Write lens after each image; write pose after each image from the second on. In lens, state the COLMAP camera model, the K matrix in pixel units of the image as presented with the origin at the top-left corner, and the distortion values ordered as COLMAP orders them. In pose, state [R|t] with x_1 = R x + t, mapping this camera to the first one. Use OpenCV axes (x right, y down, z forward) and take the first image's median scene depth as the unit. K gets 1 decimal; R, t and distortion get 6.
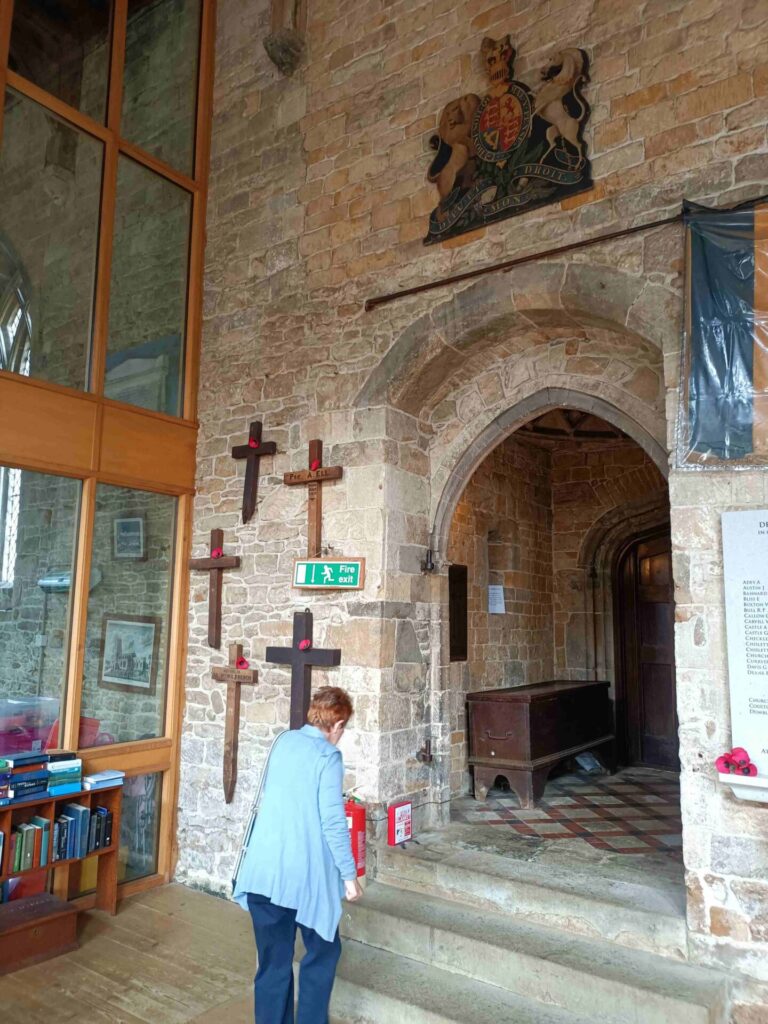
lens RADIAL K [[760.4, 0, 375.2], [0, 760.4, 511.4], [0, 0, 1]] dist [0.029983, -0.023087]
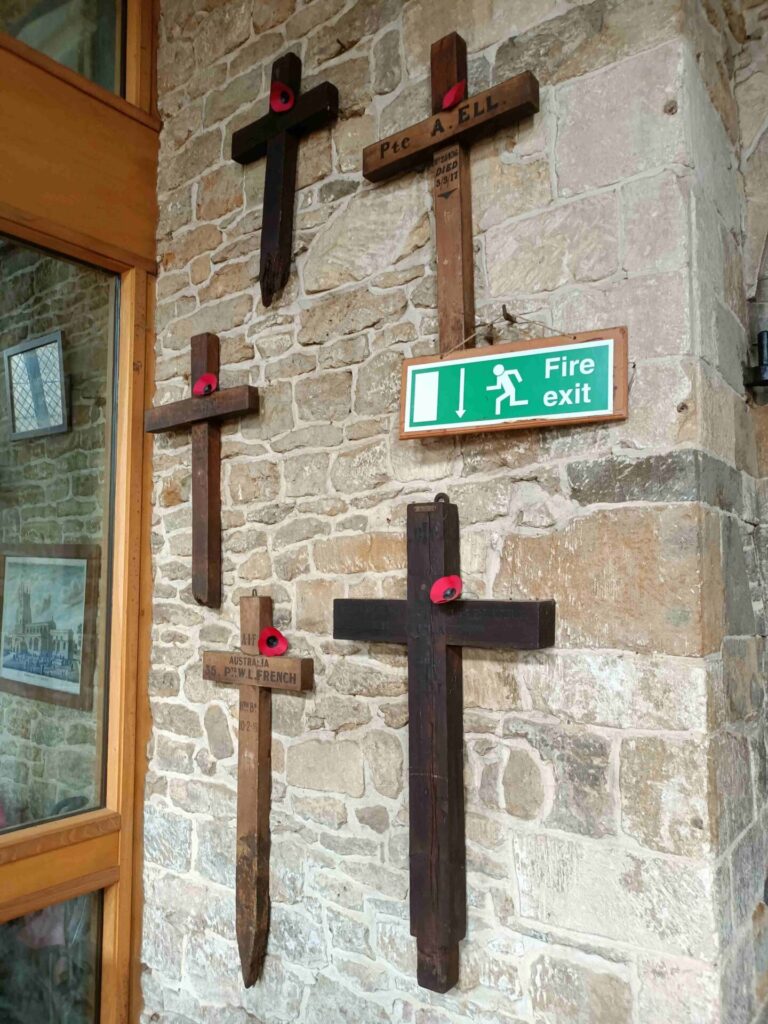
lens RADIAL K [[760.4, 0, 382.8], [0, 760.4, 516.2], [0, 0, 1]] dist [0.029983, -0.023087]
pose [[0.999145, -0.025271, -0.032731, -0.100770], [0.027090, 0.998042, 0.056374, 0.110664], [0.031242, -0.057213, 0.997873, 0.598278]]
